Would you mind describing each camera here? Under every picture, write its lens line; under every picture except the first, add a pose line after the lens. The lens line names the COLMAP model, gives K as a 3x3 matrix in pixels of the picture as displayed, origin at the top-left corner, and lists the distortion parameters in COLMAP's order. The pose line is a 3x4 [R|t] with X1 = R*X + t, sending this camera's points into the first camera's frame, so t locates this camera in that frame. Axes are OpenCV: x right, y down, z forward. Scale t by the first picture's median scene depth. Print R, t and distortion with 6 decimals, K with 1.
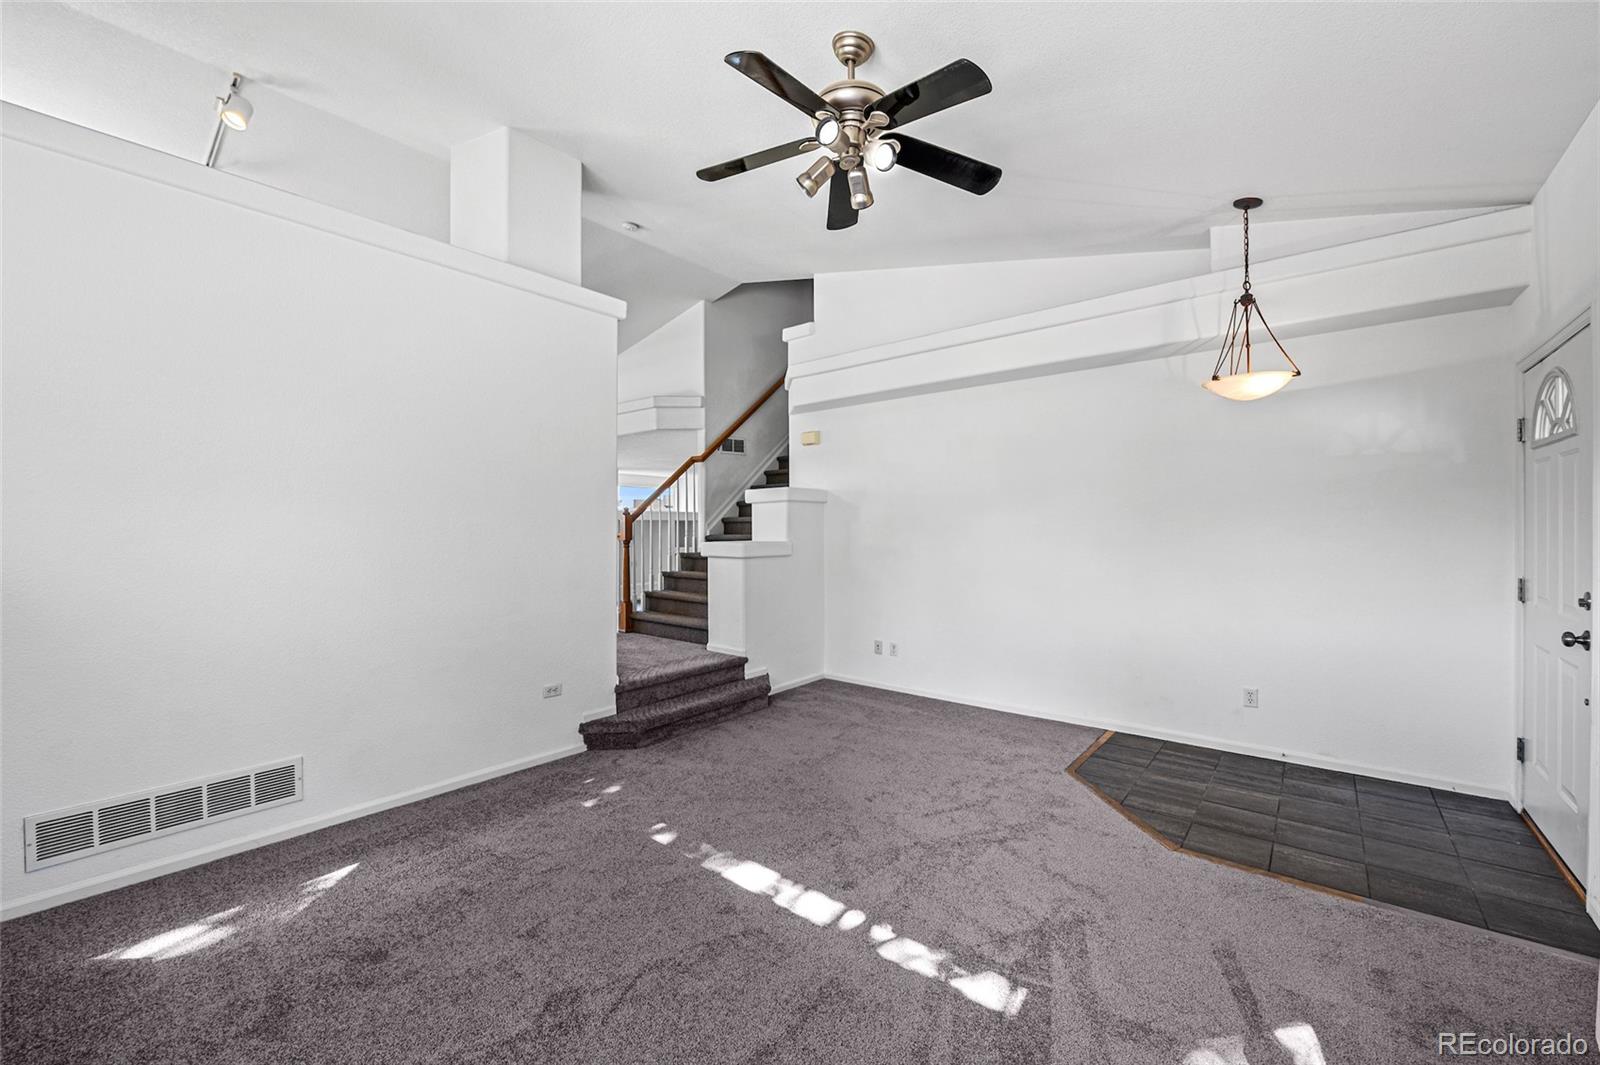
lens RADIAL K [[631.7, 0, 800.0], [0, 631.7, 532.5], [0, 0, 1]] dist [-0.000437, -0.000141]
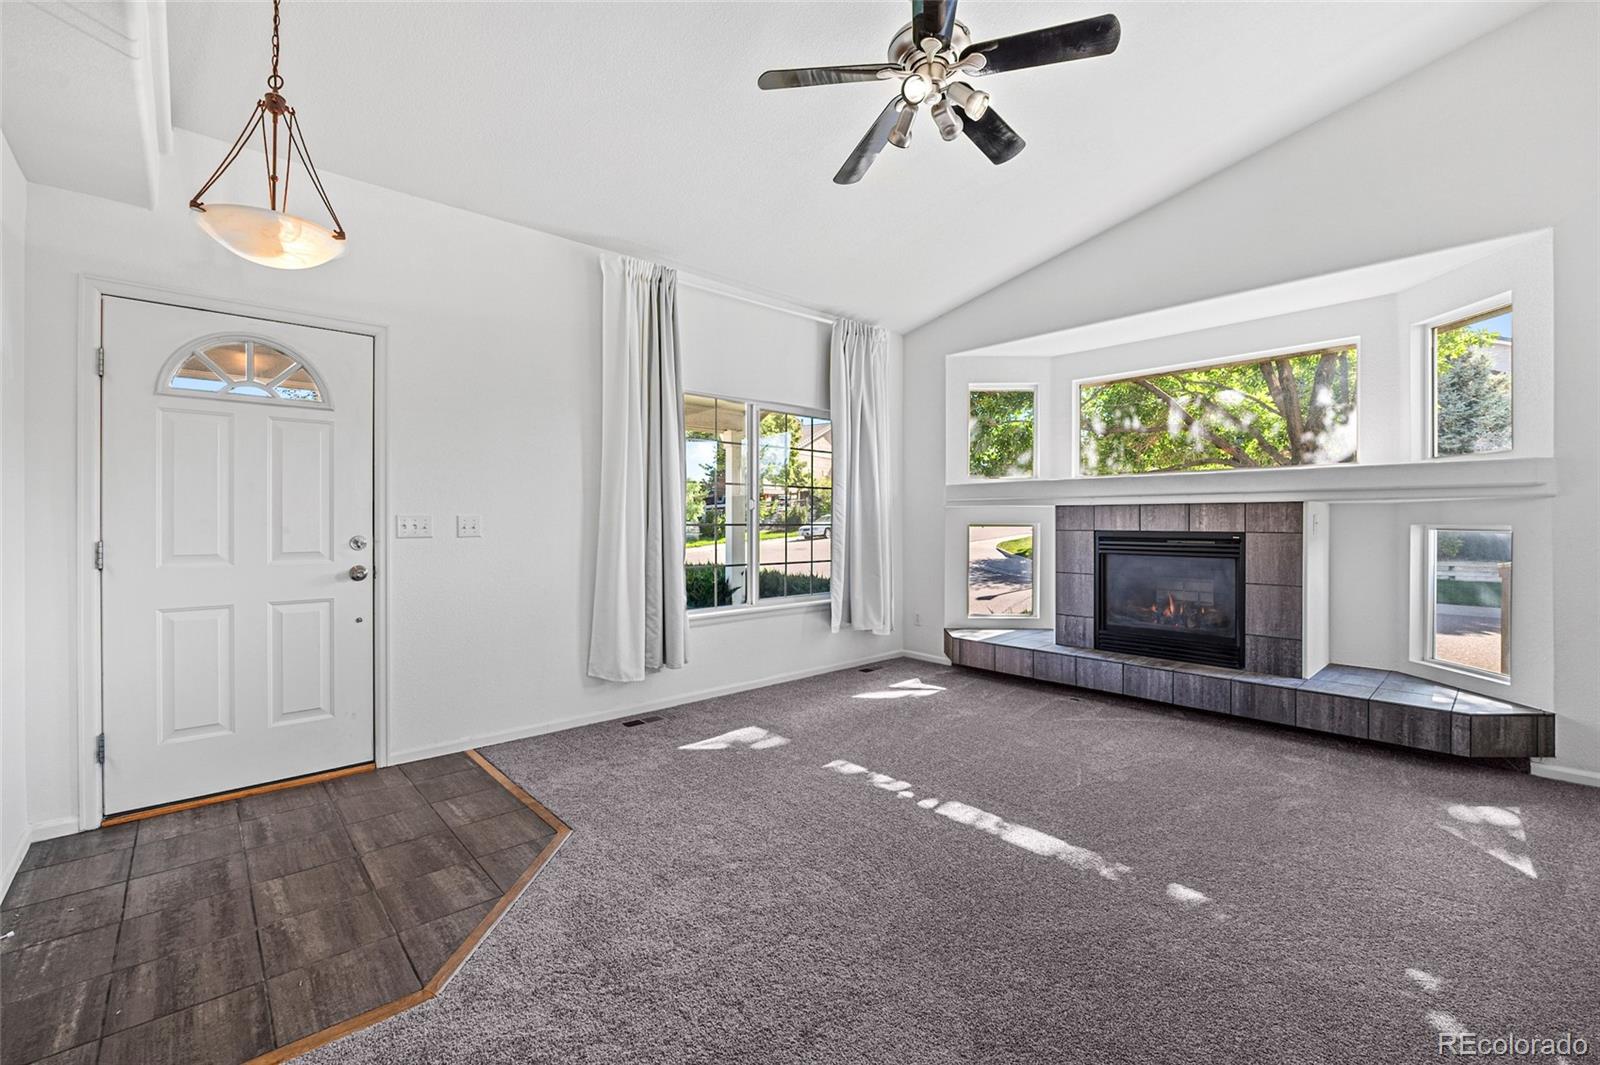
lens RADIAL K [[671.5, 0, 802.9], [0, 671.5, 520.5], [0, 0, 1]] dist [-0.000542, -0.000267]
pose [[-0.991958, 0.003846, 0.126511, 0.117721], [0.004290, 0.999986, 0.003242, 0.045408], [-0.126497, 0.003759, -0.991960, 1.740570]]
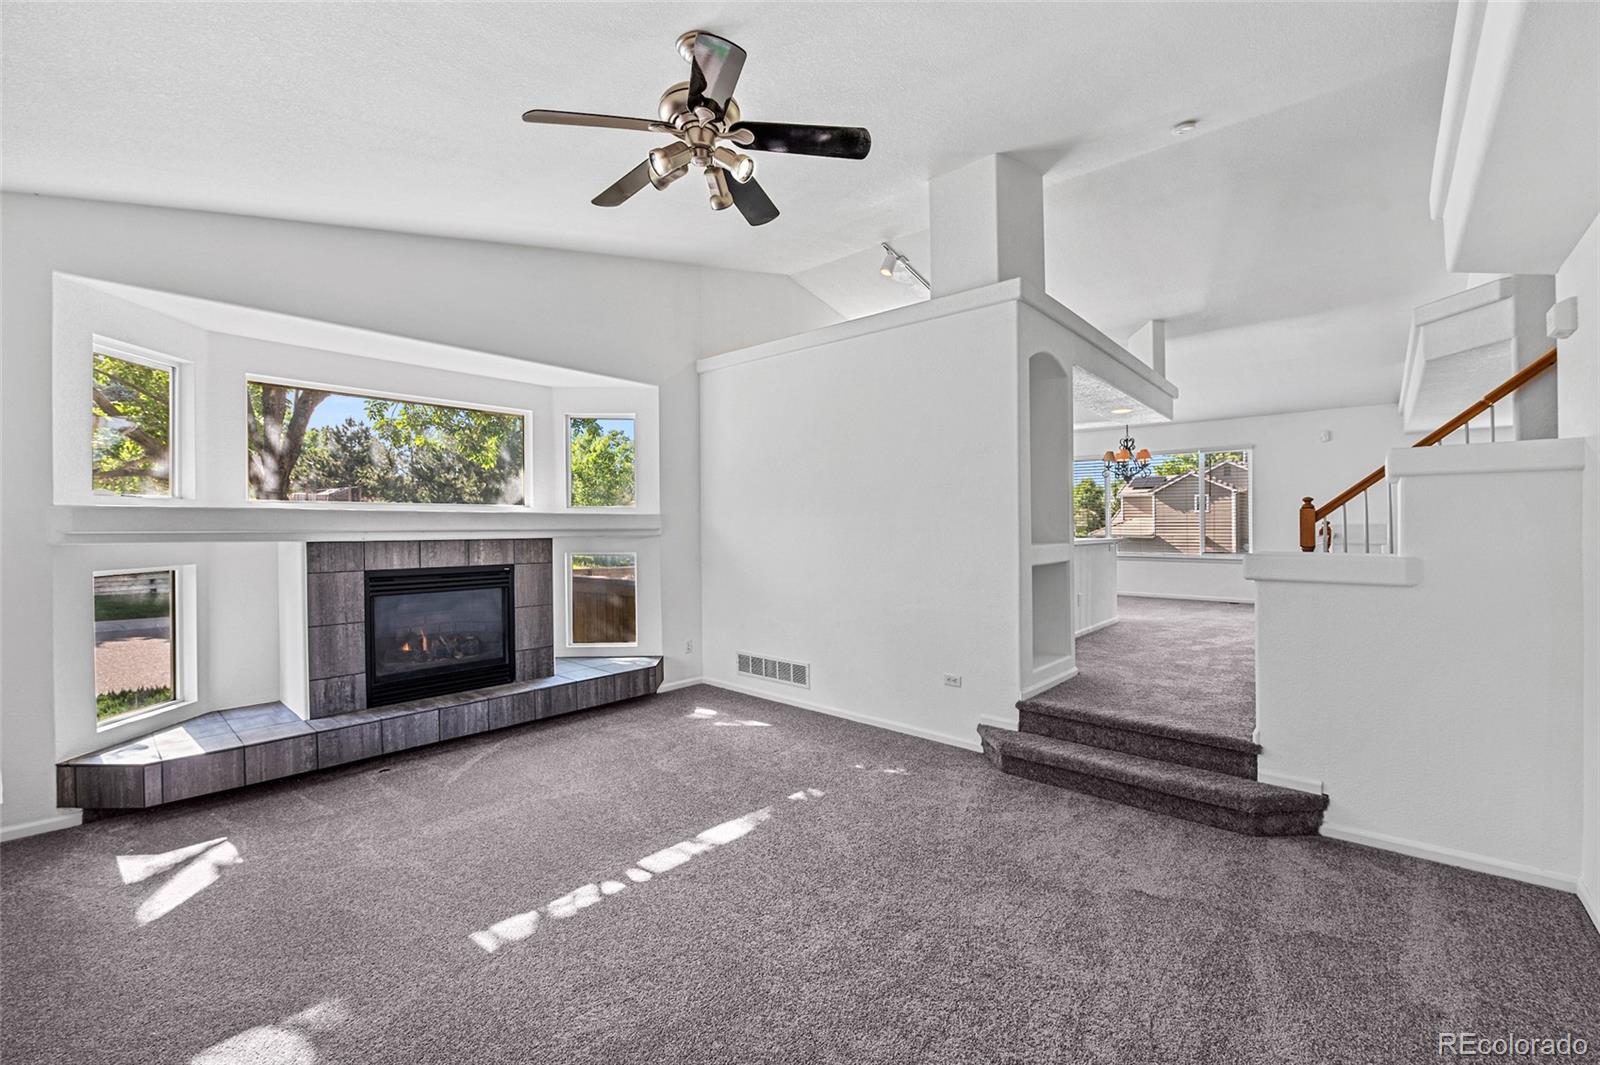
lens RADIAL K [[671.5, 0, 802.9], [0, 671.5, 520.5], [0, 0, 1]] dist [-0.000542, -0.000267]
pose [[-0.026698, 0.001509, -0.999642, 0.982515], [-0.002619, 0.999995, 0.001579, -0.030950], [0.999640, 0.002660, -0.026694, 0.998310]]
